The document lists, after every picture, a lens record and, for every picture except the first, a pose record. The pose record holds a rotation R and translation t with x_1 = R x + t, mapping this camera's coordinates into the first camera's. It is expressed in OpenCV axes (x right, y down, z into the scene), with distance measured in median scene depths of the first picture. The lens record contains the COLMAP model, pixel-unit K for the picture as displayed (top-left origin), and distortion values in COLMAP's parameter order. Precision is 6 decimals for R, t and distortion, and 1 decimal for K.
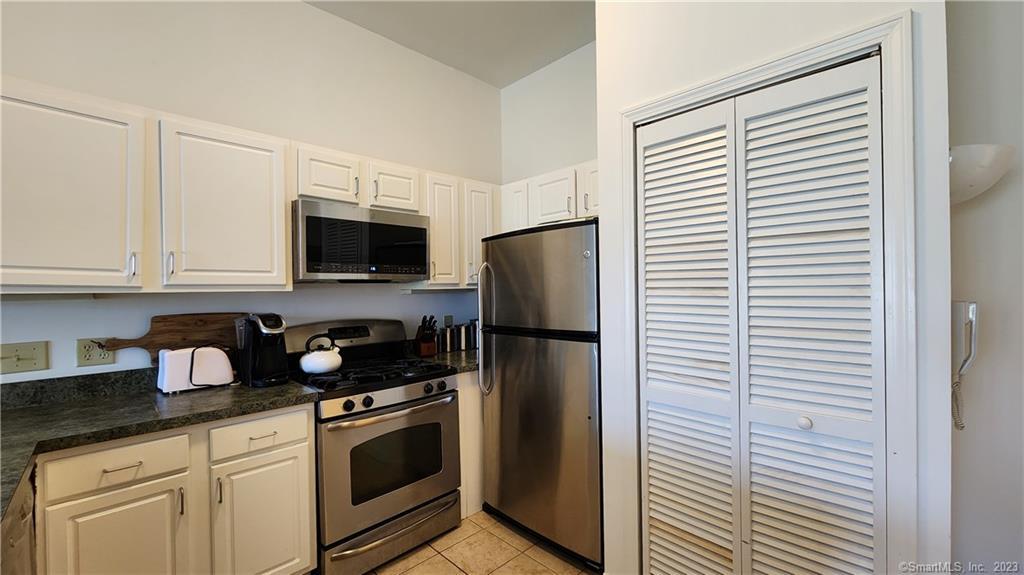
lens RADIAL K [[417.4, 0, 513.1], [0, 417.4, 290.9], [0, 0, 1]] dist [0.001211, 0.000073]
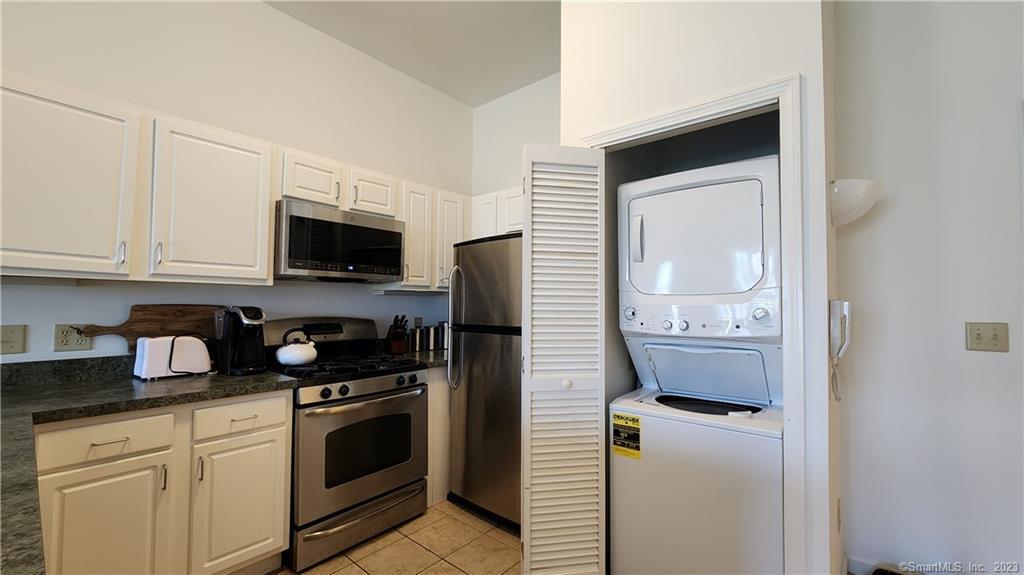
lens RADIAL K [[417.4, 0, 513.1], [0, 417.4, 290.9], [0, 0, 1]] dist [0.001211, 0.000073]
pose [[0.995679, 0.026348, 0.089050, -0.019421], [-0.023196, 0.999074, -0.036247, 0.041259], [-0.089922, 0.034024, 0.995367, -0.112953]]
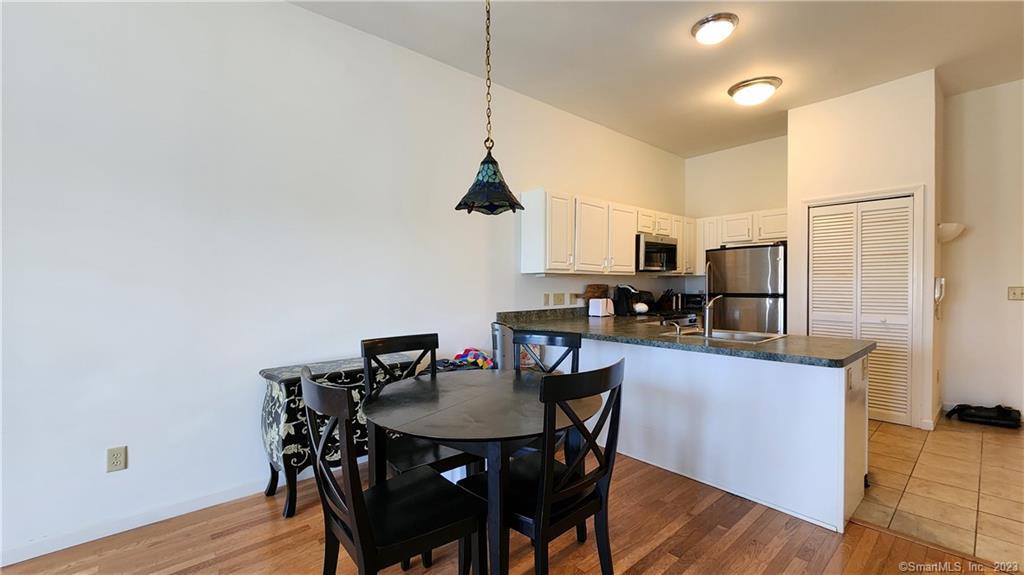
lens RADIAL K [[417.4, 0, 513.1], [0, 417.4, 290.9], [0, 0, 1]] dist [0.001211, 0.000073]
pose [[0.998451, 0.009639, -0.054793, -1.143472], [-0.008858, 0.999856, 0.014469, 0.064743], [0.054925, -0.013961, 0.998393, -1.358336]]
